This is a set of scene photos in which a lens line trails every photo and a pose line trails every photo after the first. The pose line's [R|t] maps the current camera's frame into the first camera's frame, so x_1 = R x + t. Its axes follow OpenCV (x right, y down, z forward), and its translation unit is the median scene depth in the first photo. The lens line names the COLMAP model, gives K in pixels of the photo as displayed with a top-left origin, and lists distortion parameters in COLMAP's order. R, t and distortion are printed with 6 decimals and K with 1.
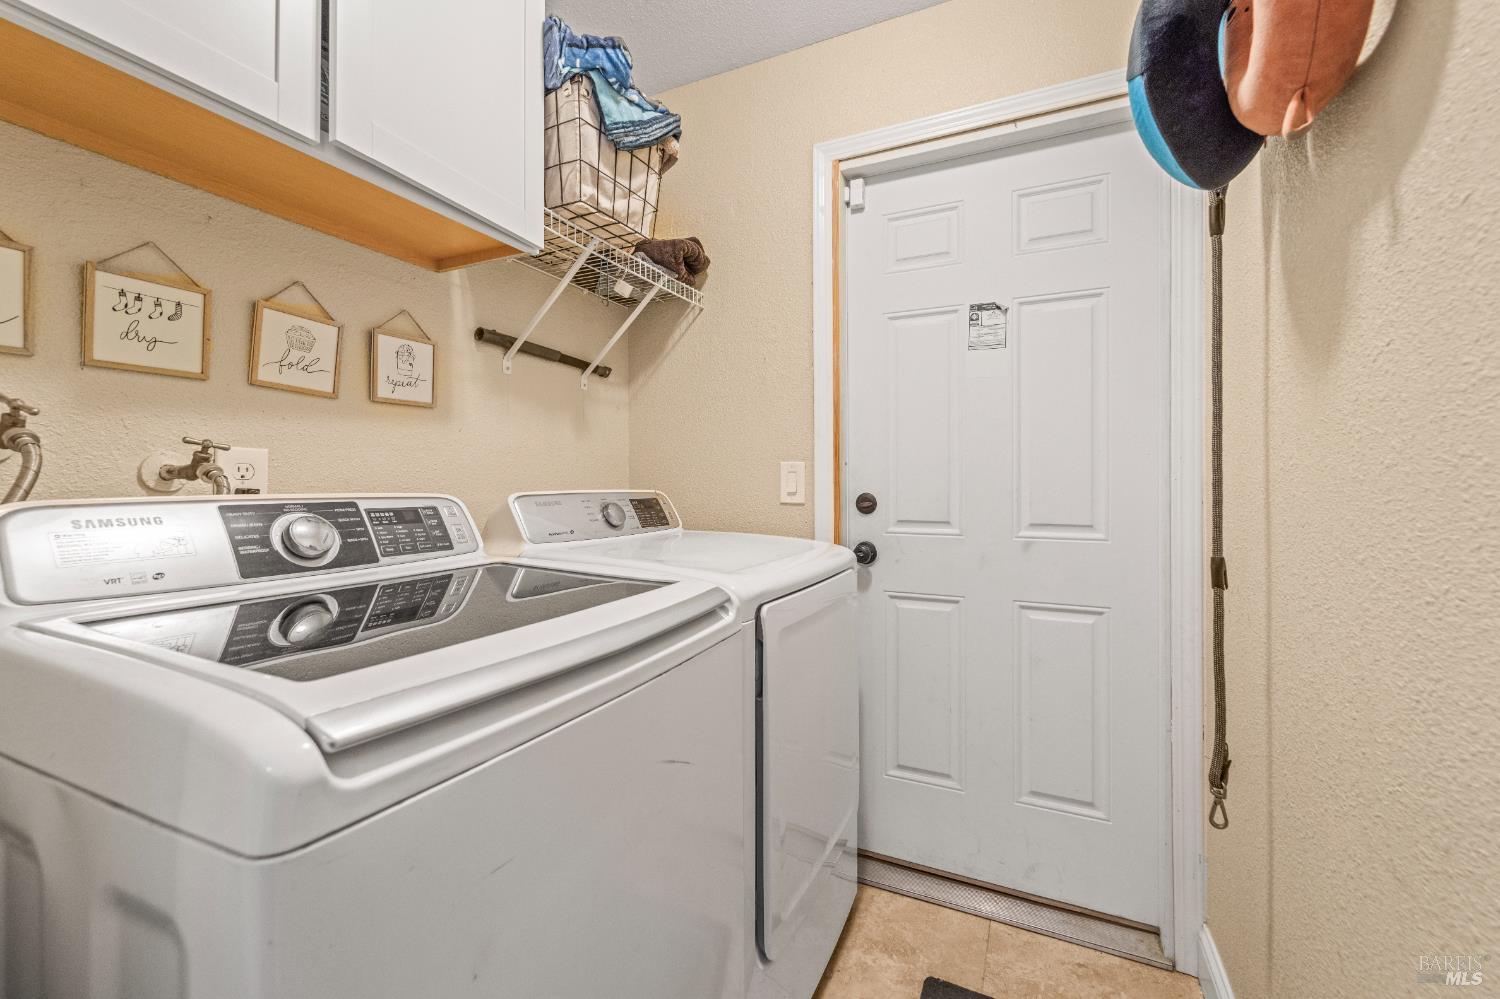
lens RADIAL K [[613.2, 0, 759.8], [0, 613.2, 477.2], [0, 0, 1]] dist [-0.001378, -0.000494]
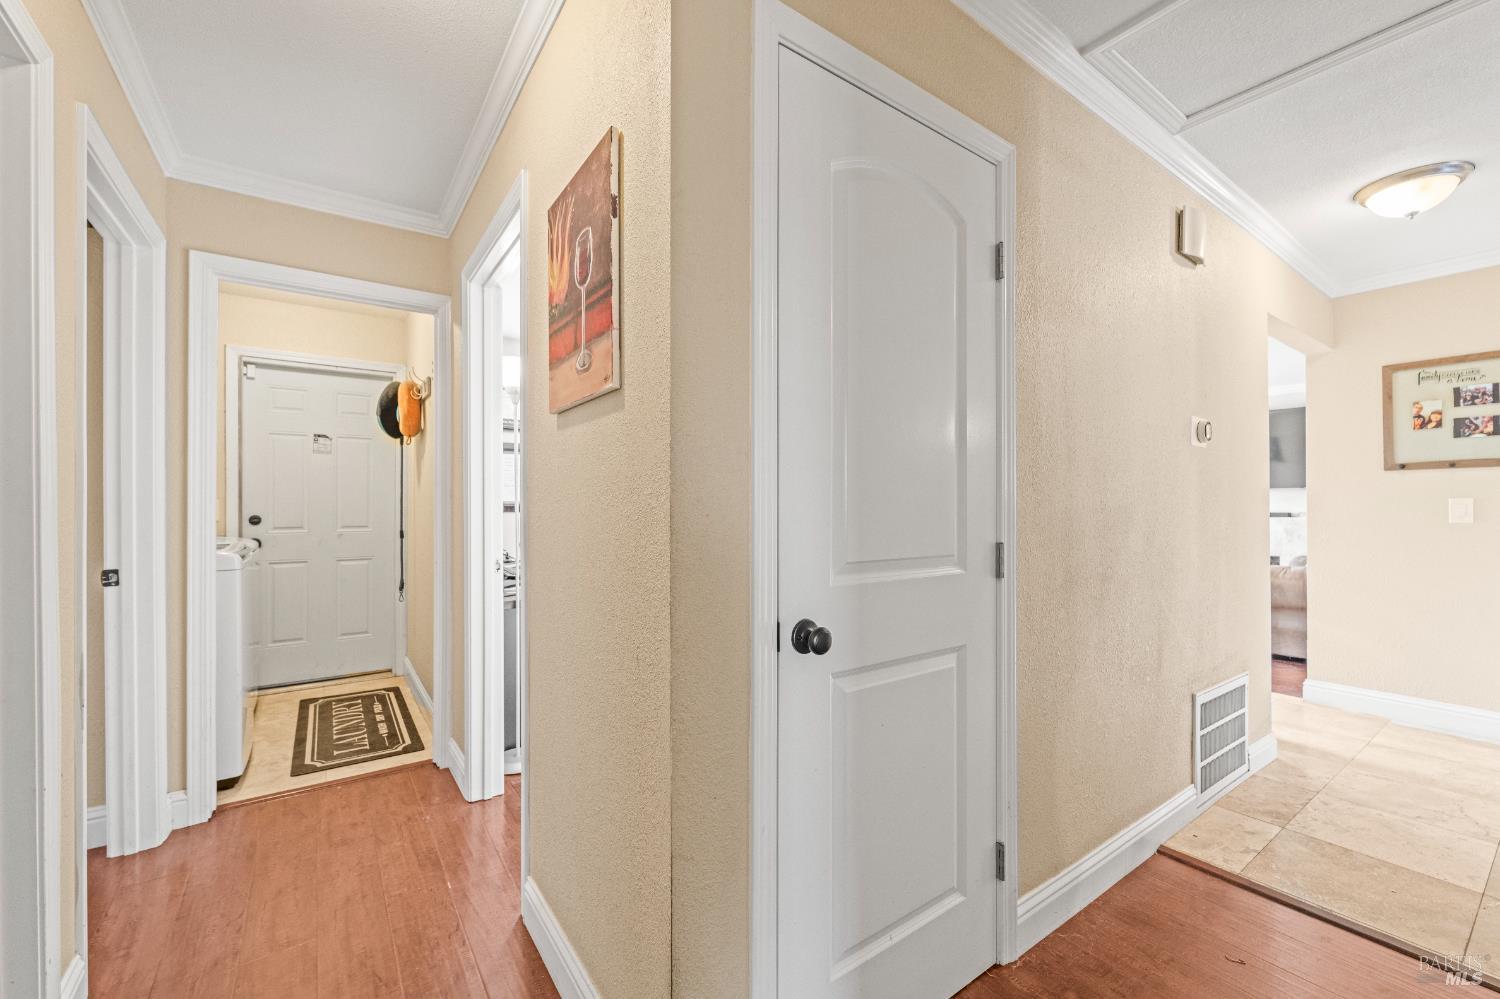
lens RADIAL K [[610.2, 0, 747.5], [0, 610.2, 504.1], [0, 0, 1]] dist [-0.000310, -0.000471]
pose [[0.495953, 0.000910, 0.868349, -0.871774], [-0.008022, 0.999962, 0.003534, -0.035025], [-0.868312, -0.008719, 0.495941, -1.620659]]
